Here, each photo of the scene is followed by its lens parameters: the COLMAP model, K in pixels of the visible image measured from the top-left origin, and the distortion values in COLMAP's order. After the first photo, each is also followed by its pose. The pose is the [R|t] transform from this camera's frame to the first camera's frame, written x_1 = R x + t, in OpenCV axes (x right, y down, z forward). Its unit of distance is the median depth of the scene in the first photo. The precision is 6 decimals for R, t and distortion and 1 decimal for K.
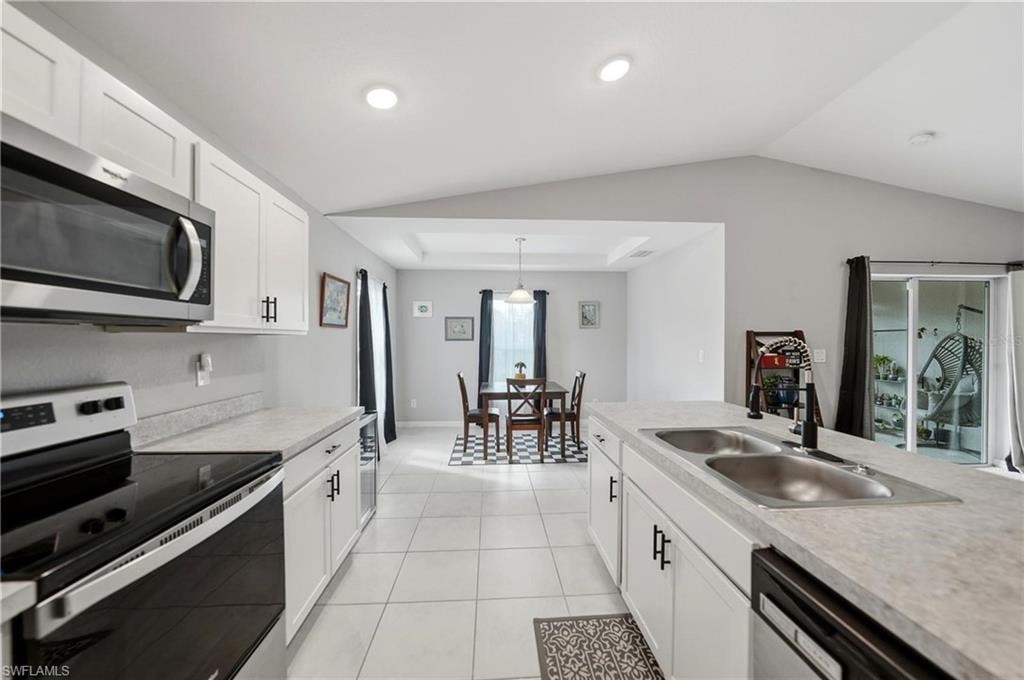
lens RADIAL K [[370.8, 0, 512.0], [0, 370.8, 340.0], [0, 0, 1]] dist [-0.008694, 0.000152]
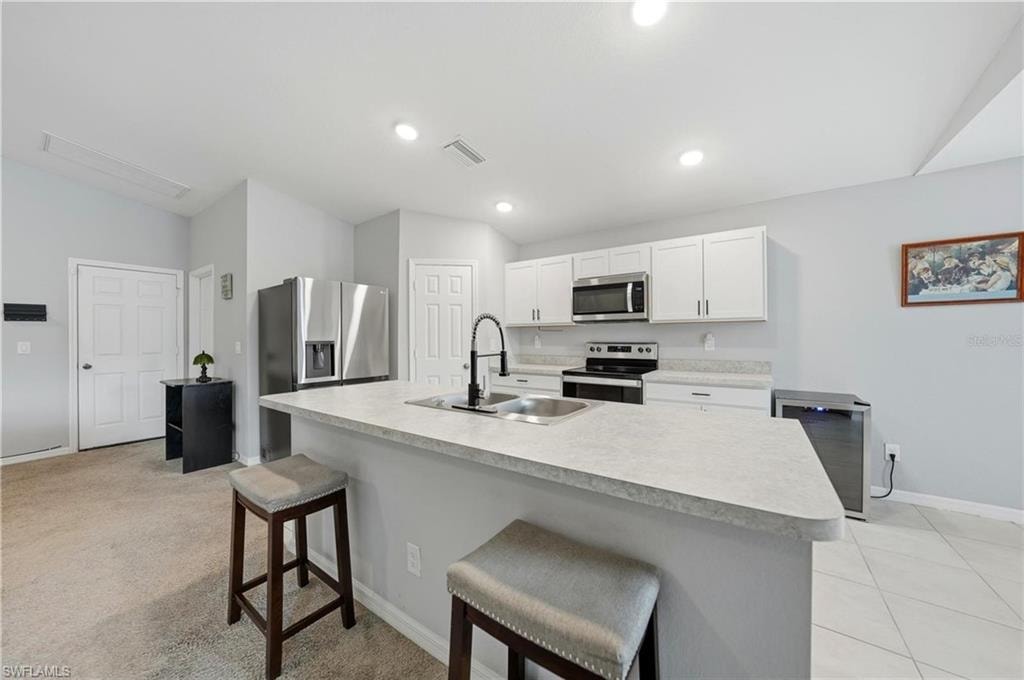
lens RADIAL K [[360.3, 0, 513.9], [0, 360.3, 336.7], [0, 0, 1]] dist [-0.022601, 0.005727]
pose [[-0.629608, -0.000616, -0.776912, 0.566024], [0.004896, 0.999977, -0.004761, 0.026420], [0.776897, -0.006801, -0.629591, 0.637662]]
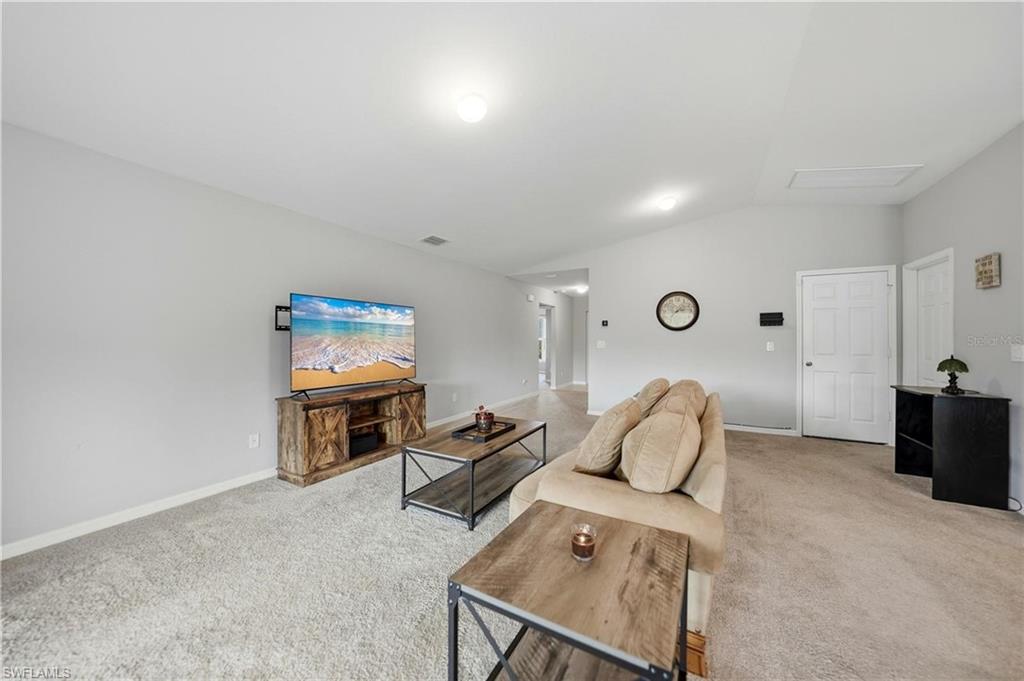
lens RADIAL K [[360.3, 0, 513.9], [0, 360.3, 337.2], [0, 0, 1]] dist [-0.022601, 0.005727]
pose [[-0.840094, -0.000709, 0.542441, 0.728716], [-0.005414, 0.999960, -0.007078, 0.026410], [-0.542414, -0.008883, -0.840064, 0.559525]]
